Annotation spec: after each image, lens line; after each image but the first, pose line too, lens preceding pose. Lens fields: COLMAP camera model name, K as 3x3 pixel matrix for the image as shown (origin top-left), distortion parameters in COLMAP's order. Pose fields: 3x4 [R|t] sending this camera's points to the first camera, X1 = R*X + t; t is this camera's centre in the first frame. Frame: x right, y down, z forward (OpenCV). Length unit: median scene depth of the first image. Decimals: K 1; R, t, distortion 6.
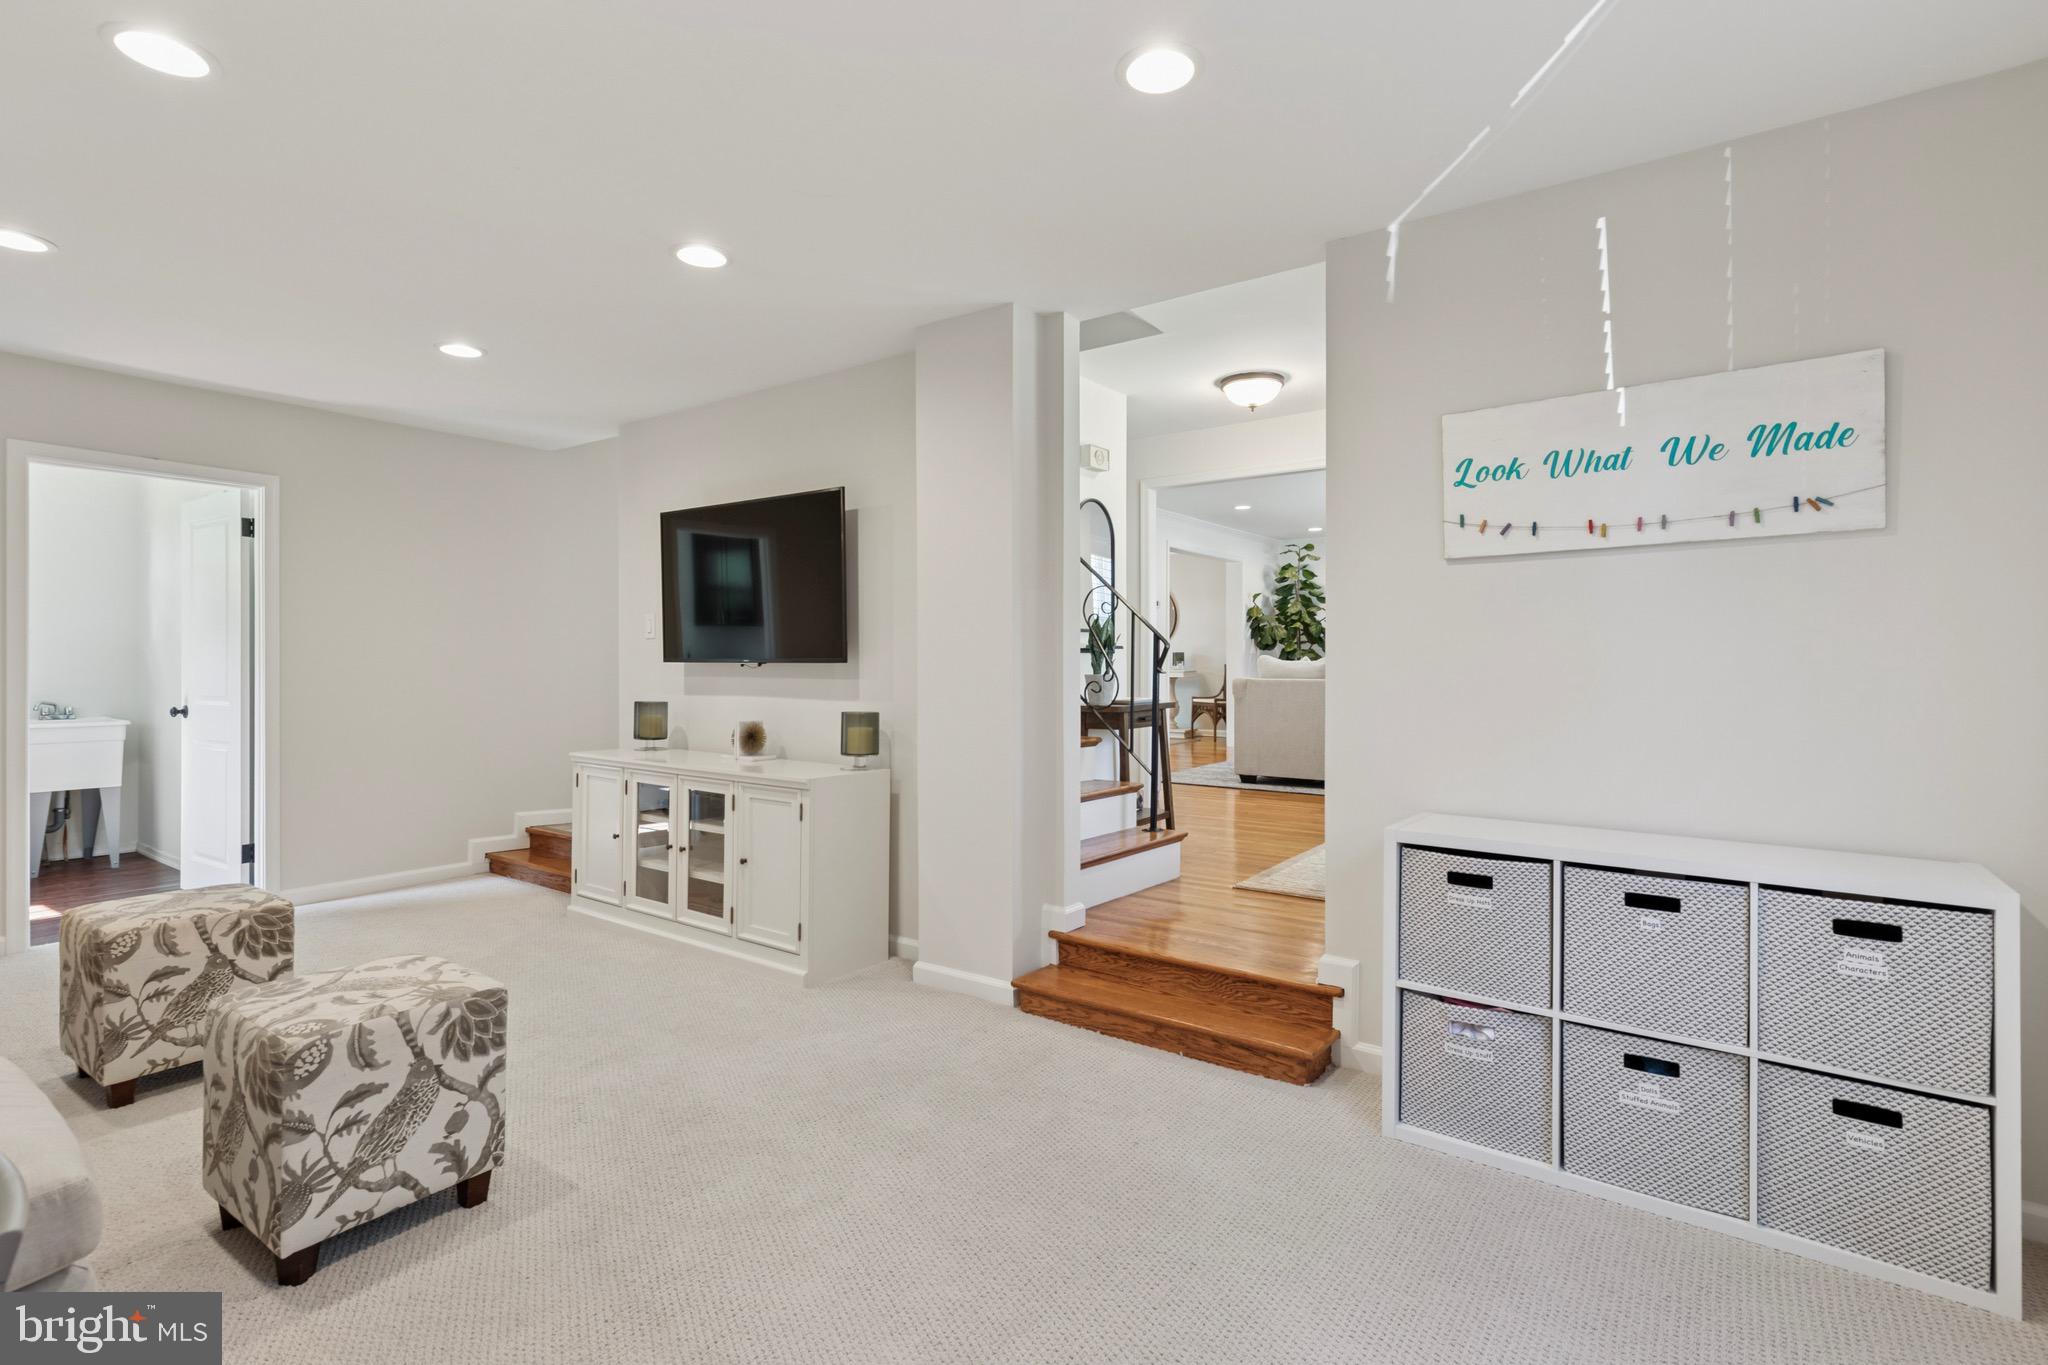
lens RADIAL K [[989.5, 0, 974.6], [0, 989.5, 664.4], [0, 0, 1]] dist [0.002003, 0.000491]
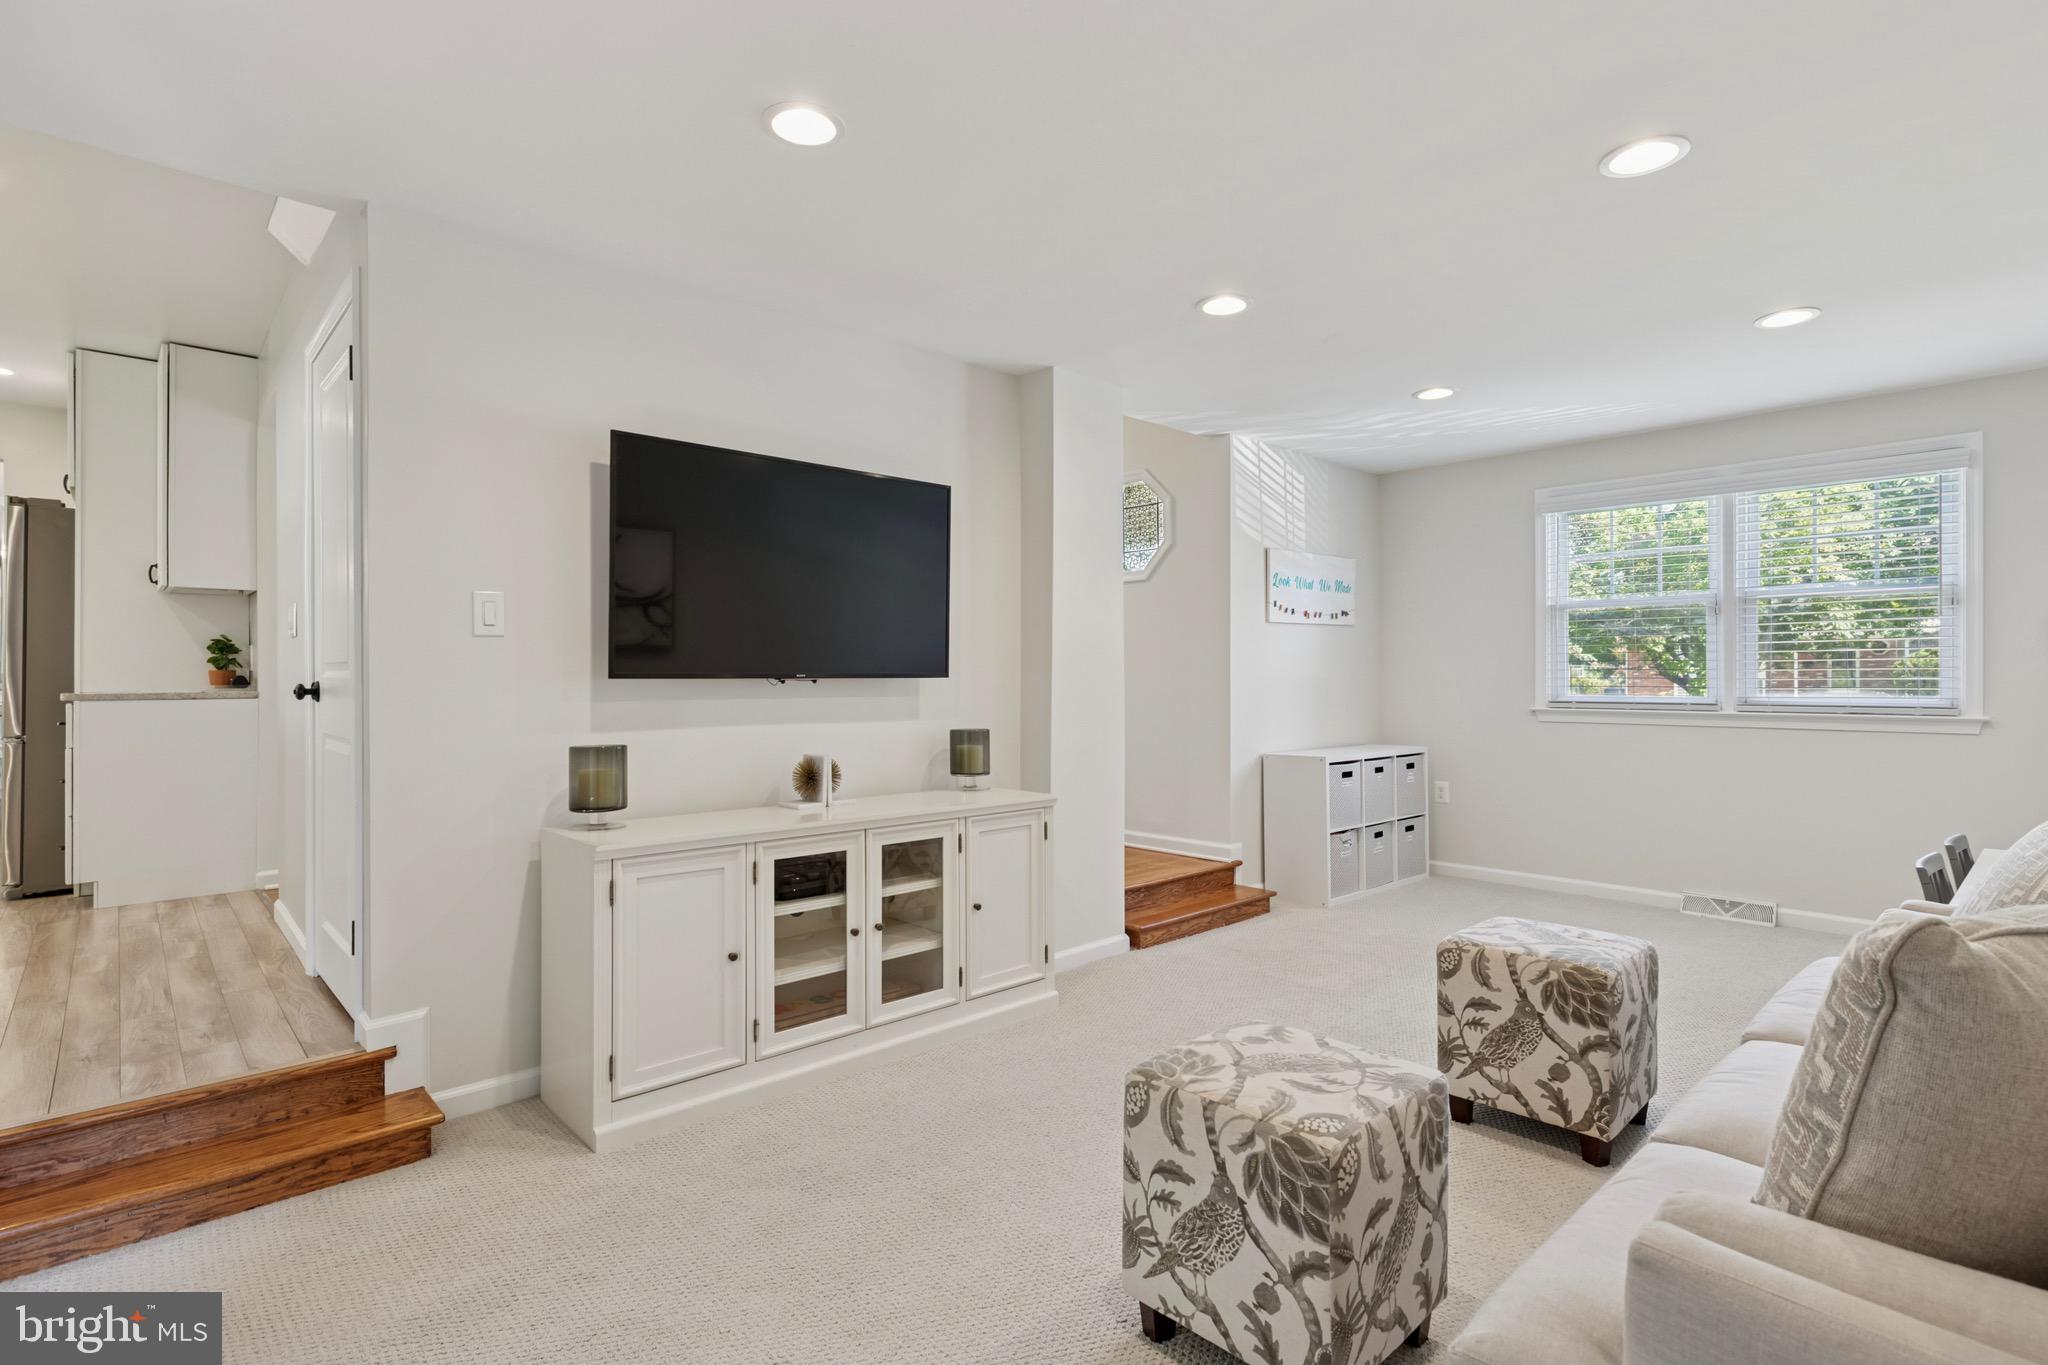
lens RADIAL K [[989.5, 0, 1028.3], [0, 989.5, 668.0], [0, 0, 1]] dist [0.002003, 0.000491]
pose [[0.169333, 0.002776, 0.985555, -1.073192], [0.003271, 0.999989, -0.003378, -0.007751], [-0.985553, 0.003796, 0.169322, 0.800240]]
